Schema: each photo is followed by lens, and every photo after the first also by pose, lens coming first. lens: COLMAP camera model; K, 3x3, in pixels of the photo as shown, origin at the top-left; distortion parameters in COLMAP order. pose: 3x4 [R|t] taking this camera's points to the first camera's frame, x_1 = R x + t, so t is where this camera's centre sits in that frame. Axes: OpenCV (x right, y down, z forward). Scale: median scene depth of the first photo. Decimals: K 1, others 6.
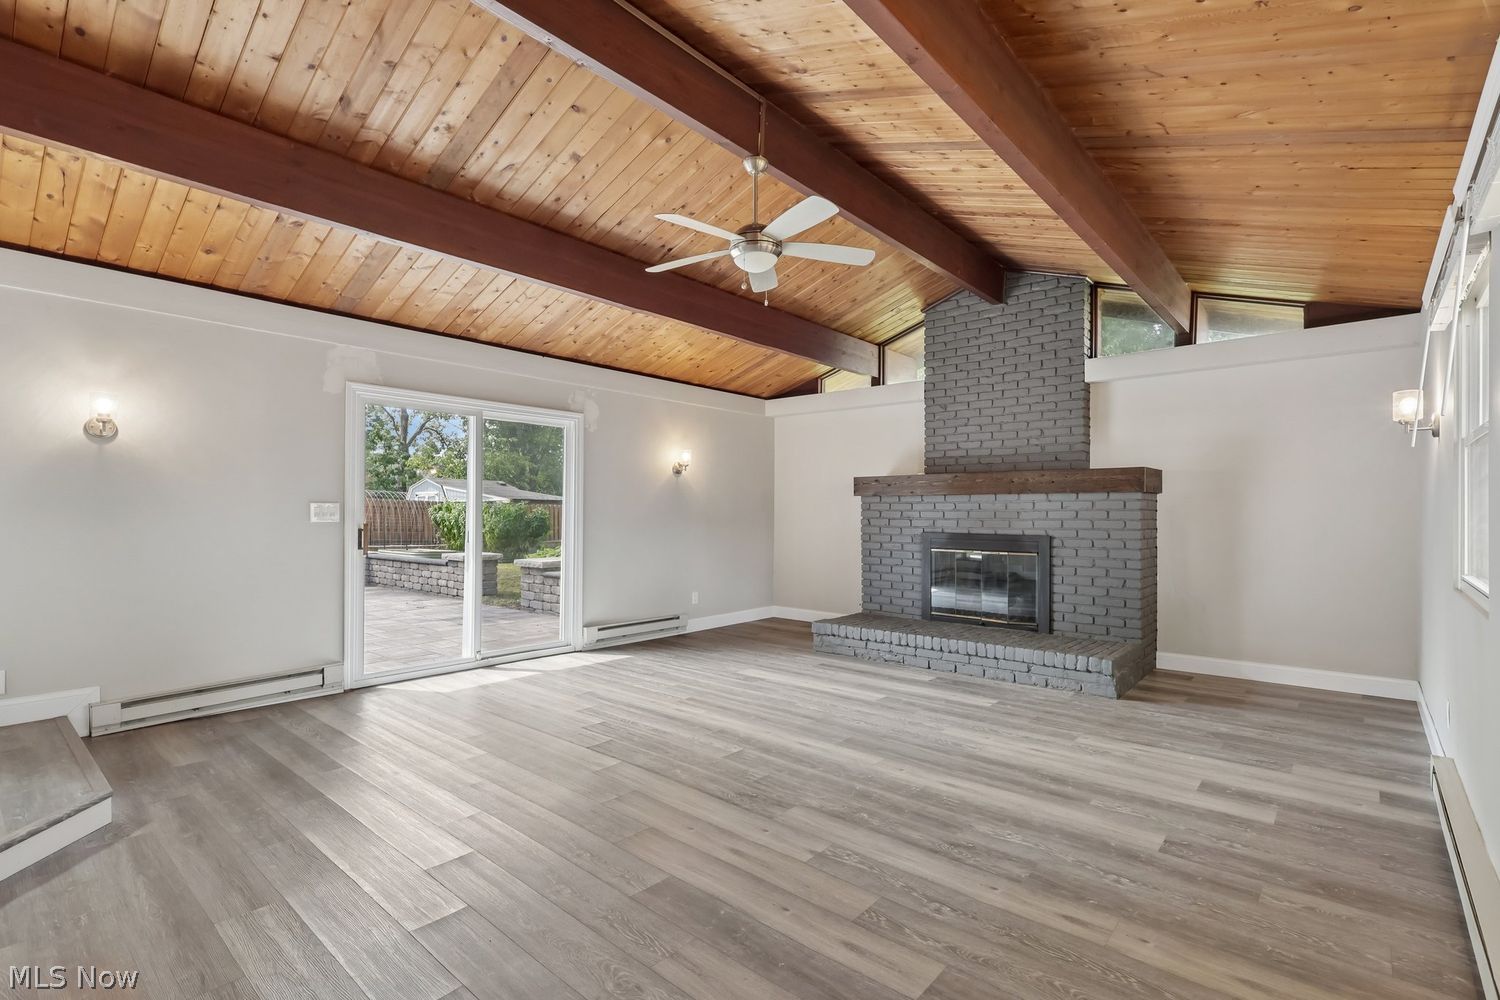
lens RADIAL K [[699.5, 0, 751.2], [0, 699.5, 509.0], [0, 0, 1]] dist [-0.009209, 0.002397]
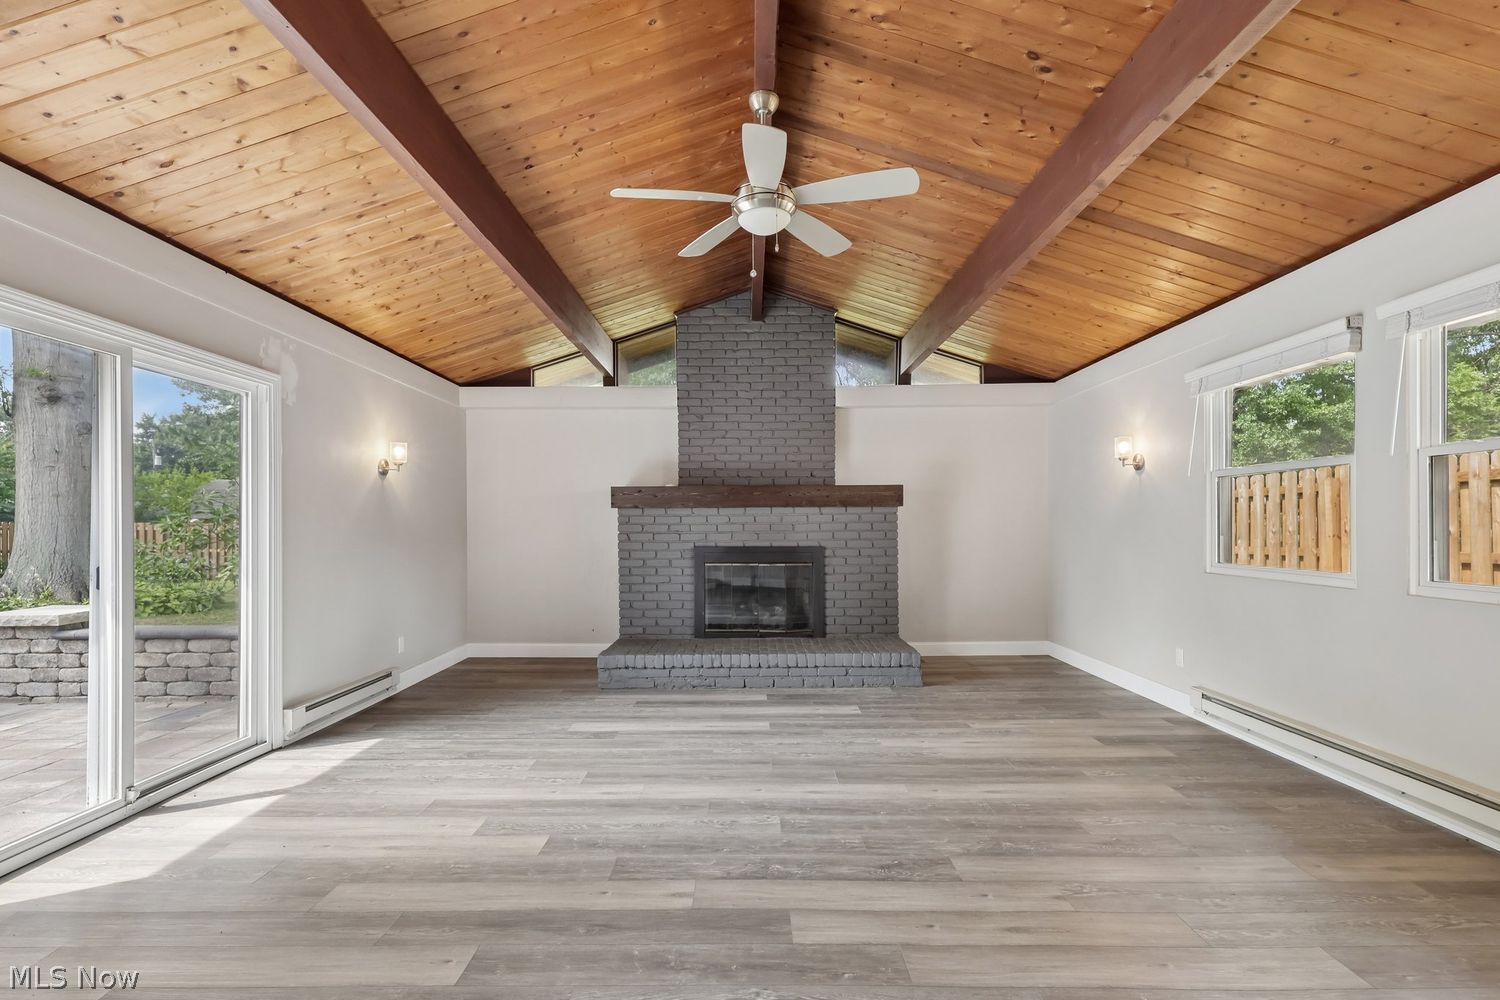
lens RADIAL K [[699.5, 0, 748.8], [0, 699.5, 527.1], [0, 0, 1]] dist [-0.009209, 0.002397]
pose [[0.756772, -0.009489, 0.653610, -0.350607], [0.006033, 0.999953, 0.007533, -0.000097], [-0.653651, -0.001758, 0.756794, 0.251733]]
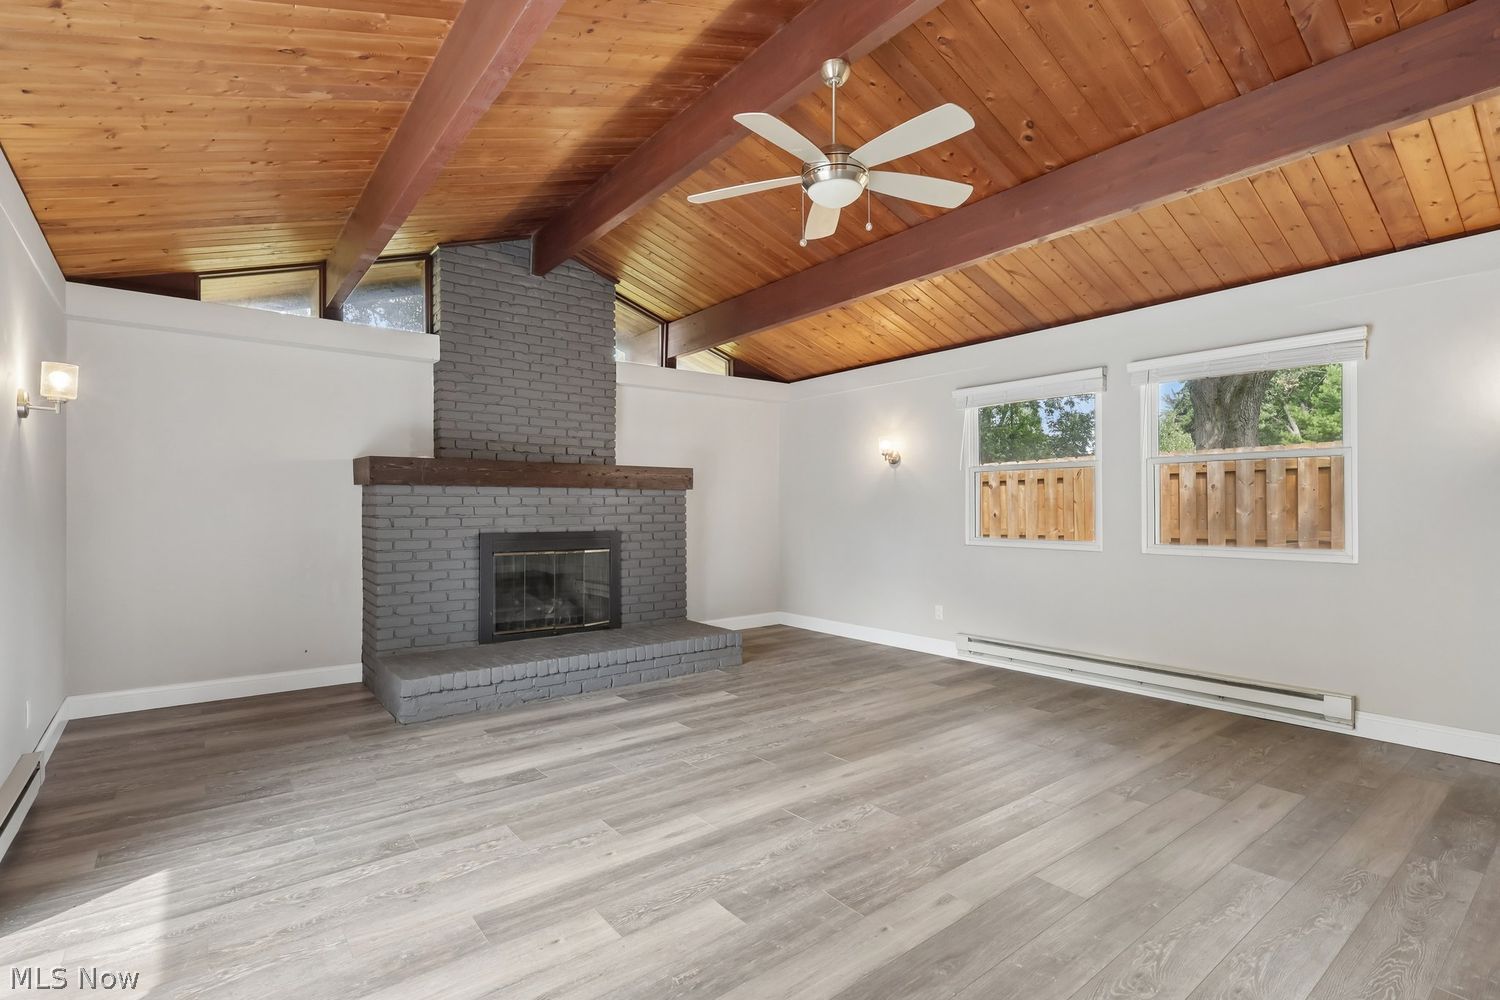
lens RADIAL K [[699.5, 0, 742.4], [0, 699.5, 500.4], [0, 0, 1]] dist [-0.009209, 0.002397]
pose [[0.194747, 0.006330, 0.980833, -0.508984], [-0.000082, 0.999979, -0.006437, 0.001362], [-0.980853, 0.001173, 0.194744, 0.610337]]
